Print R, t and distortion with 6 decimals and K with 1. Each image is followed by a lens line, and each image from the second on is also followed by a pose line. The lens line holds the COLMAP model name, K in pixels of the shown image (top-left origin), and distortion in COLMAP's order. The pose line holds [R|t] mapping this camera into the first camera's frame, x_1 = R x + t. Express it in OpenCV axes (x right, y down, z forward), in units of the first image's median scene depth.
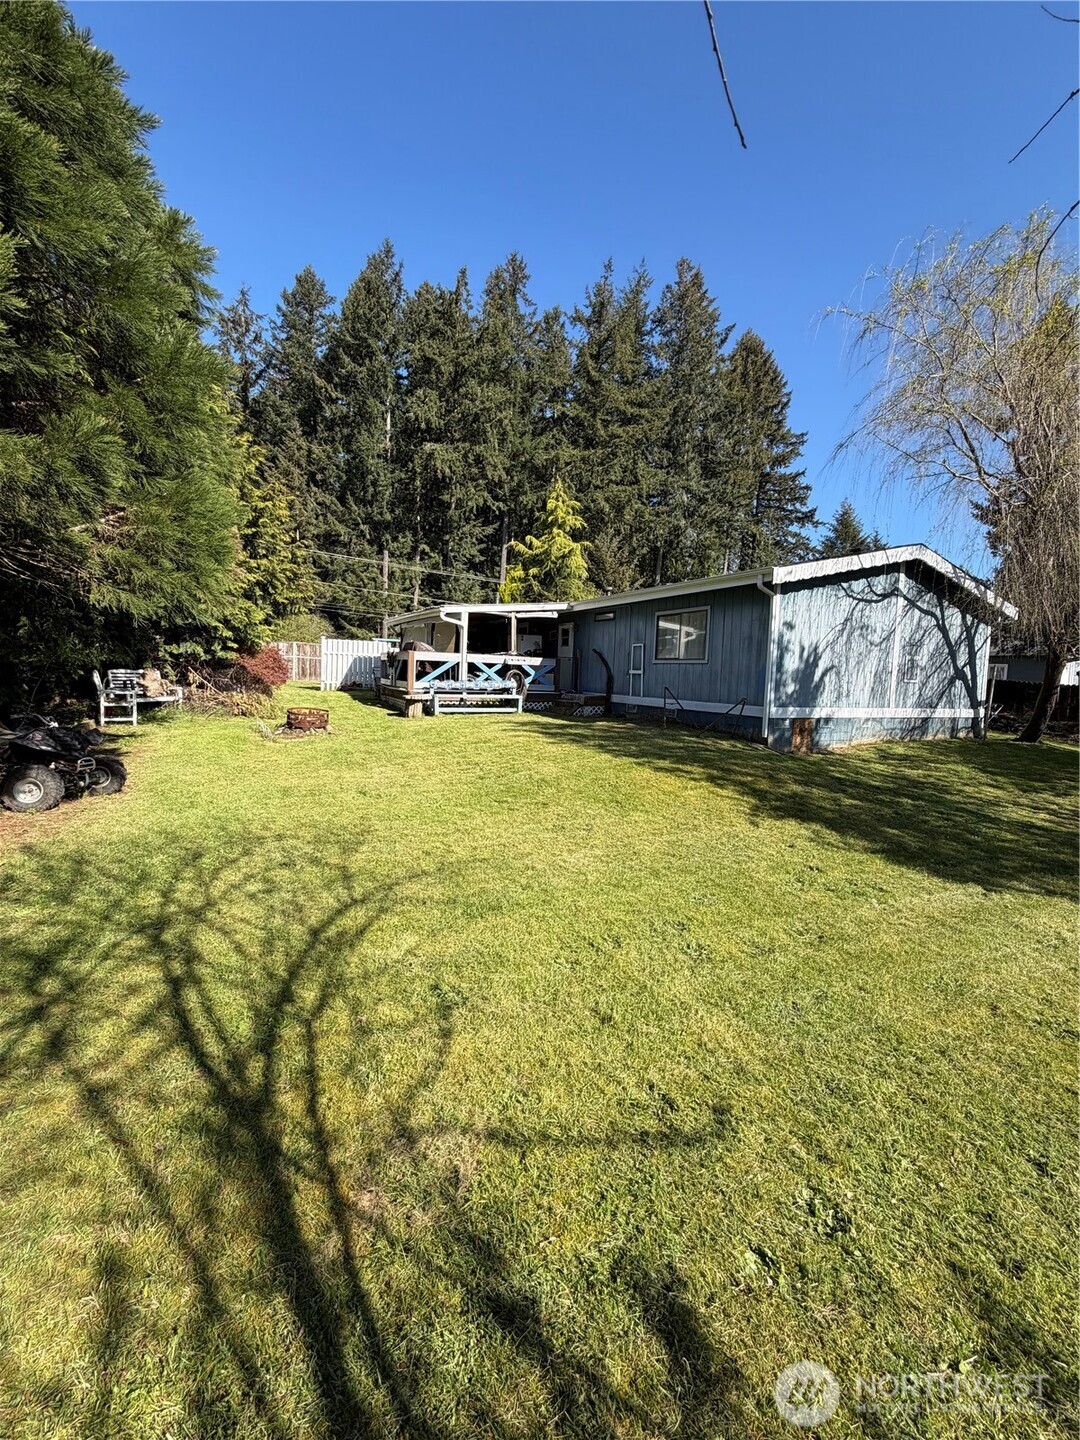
lens RADIAL K [[574.8, 0, 540.0], [0, 574.8, 720.0], [0, 0, 1]] dist [0.001000, 0.000005]
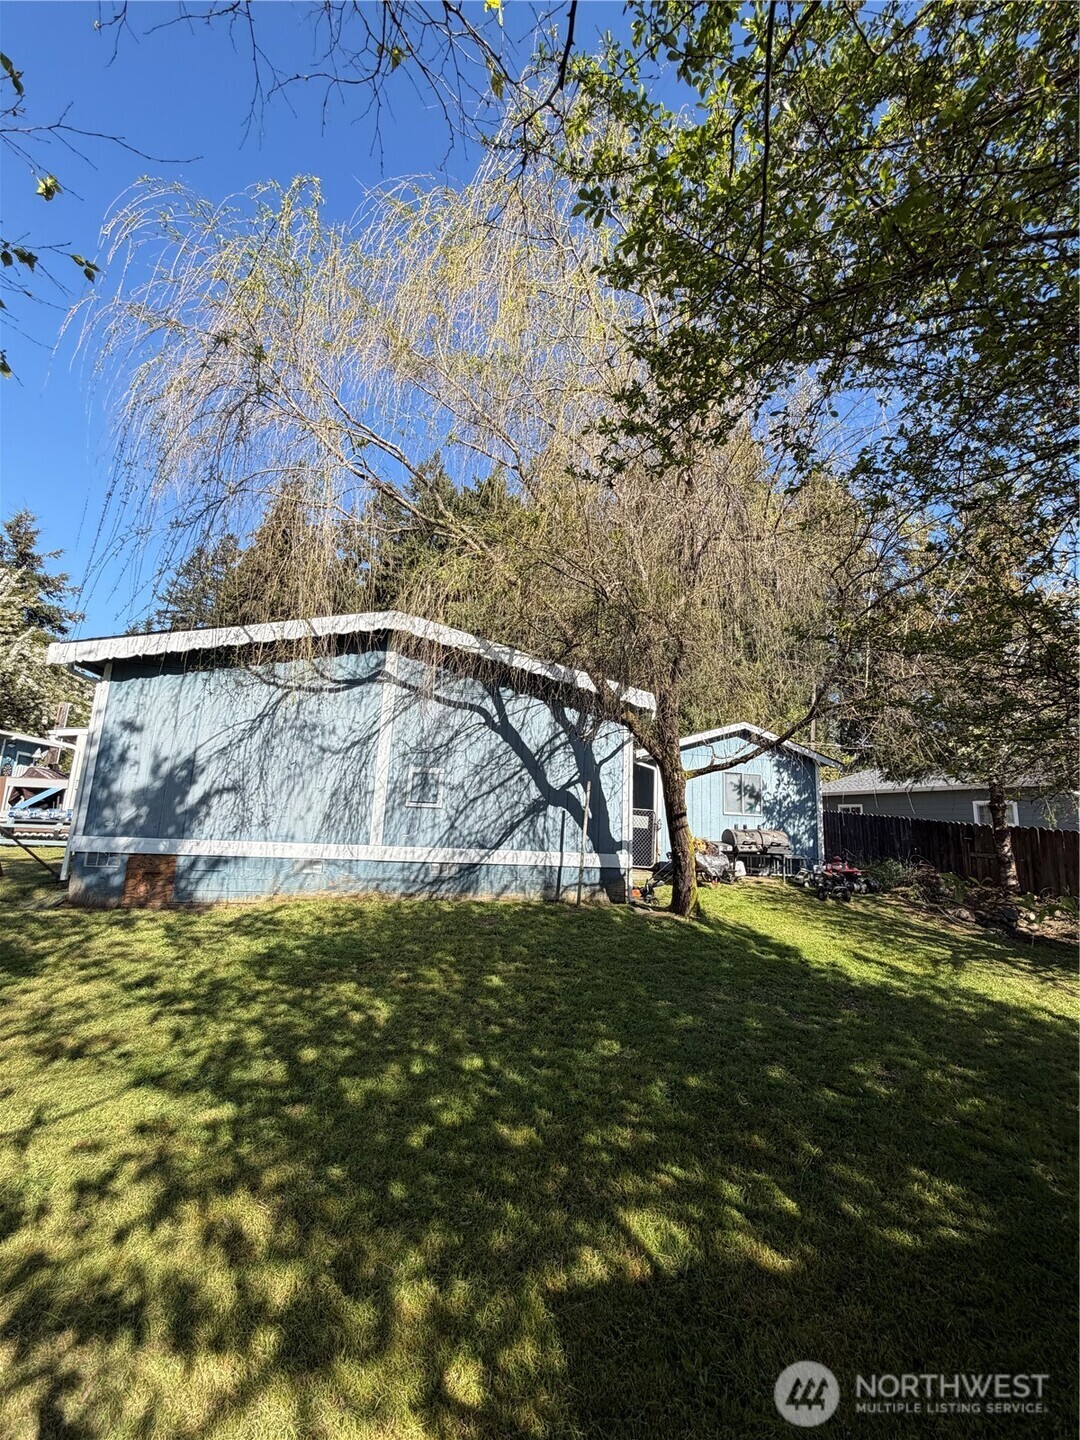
lens RADIAL K [[574.8, 0, 540.0], [0, 574.8, 720.0], [0, 0, 1]] dist [0.001000, 0.000005]
pose [[0.959792, -0.042920, -0.277410, 0.958038], [-0.029279, 0.967545, -0.250997, -0.000783], [0.279179, 0.249028, 0.927386, 0.396706]]
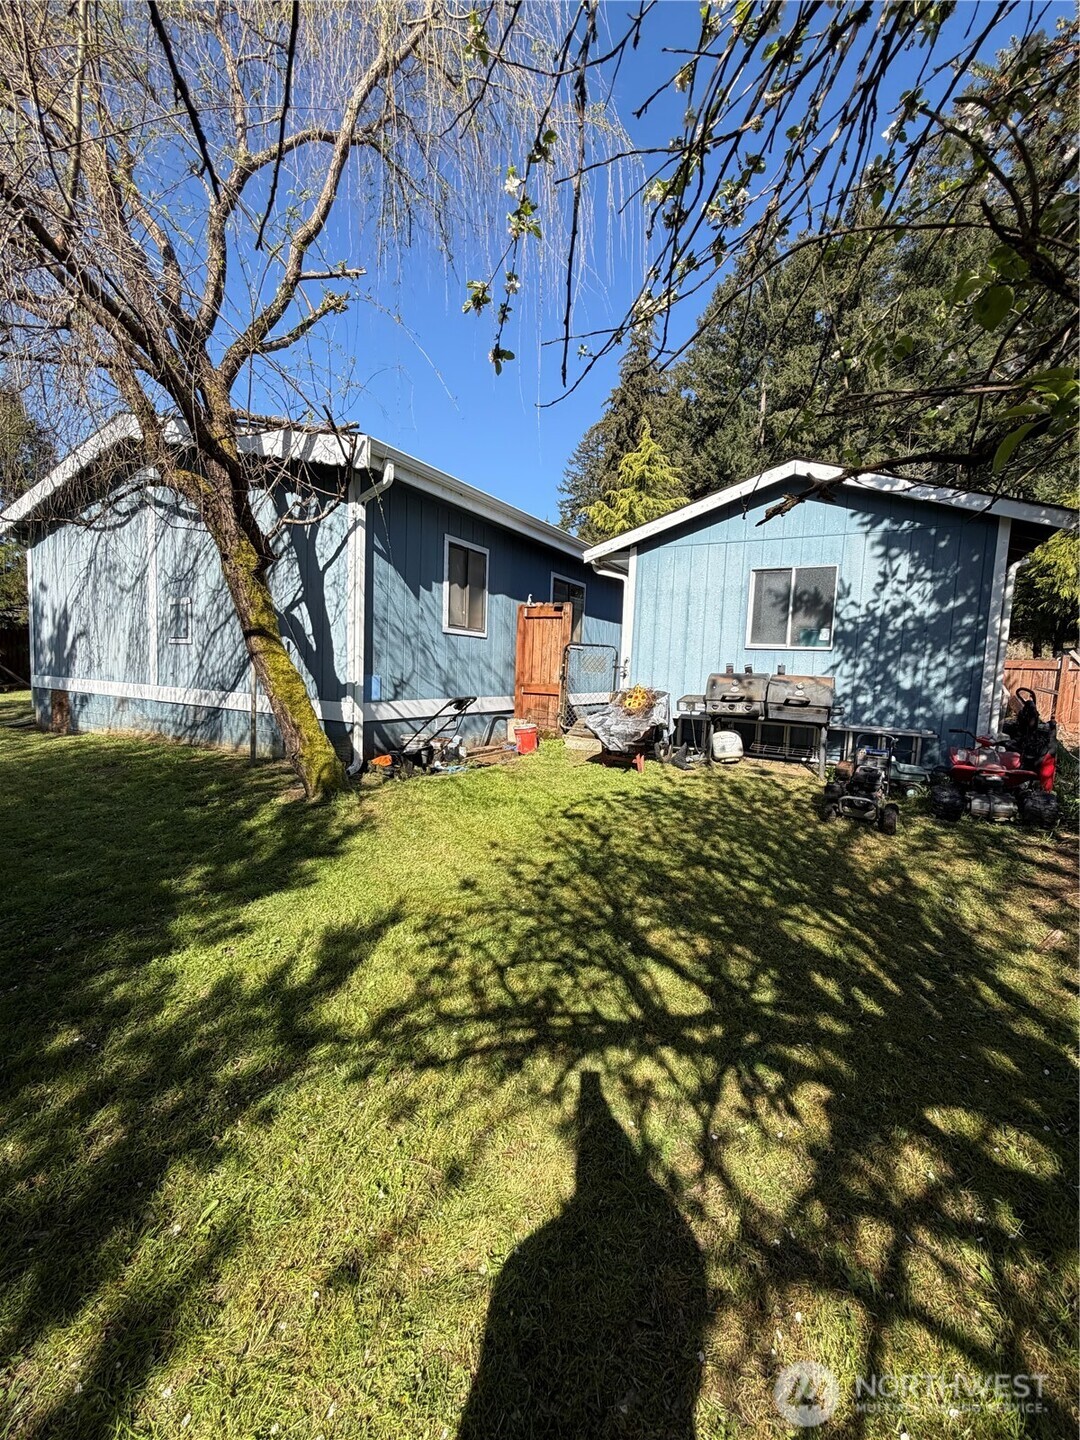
lens RADIAL K [[574.8, 0, 540.0], [0, 574.8, 720.0], [0, 0, 1]] dist [0.001000, 0.000005]
pose [[0.538937, 0.056044, -0.840480, 1.335625], [-0.082371, 0.996509, 0.013630, -0.026462], [0.838309, 0.061886, 0.541672, 0.991461]]
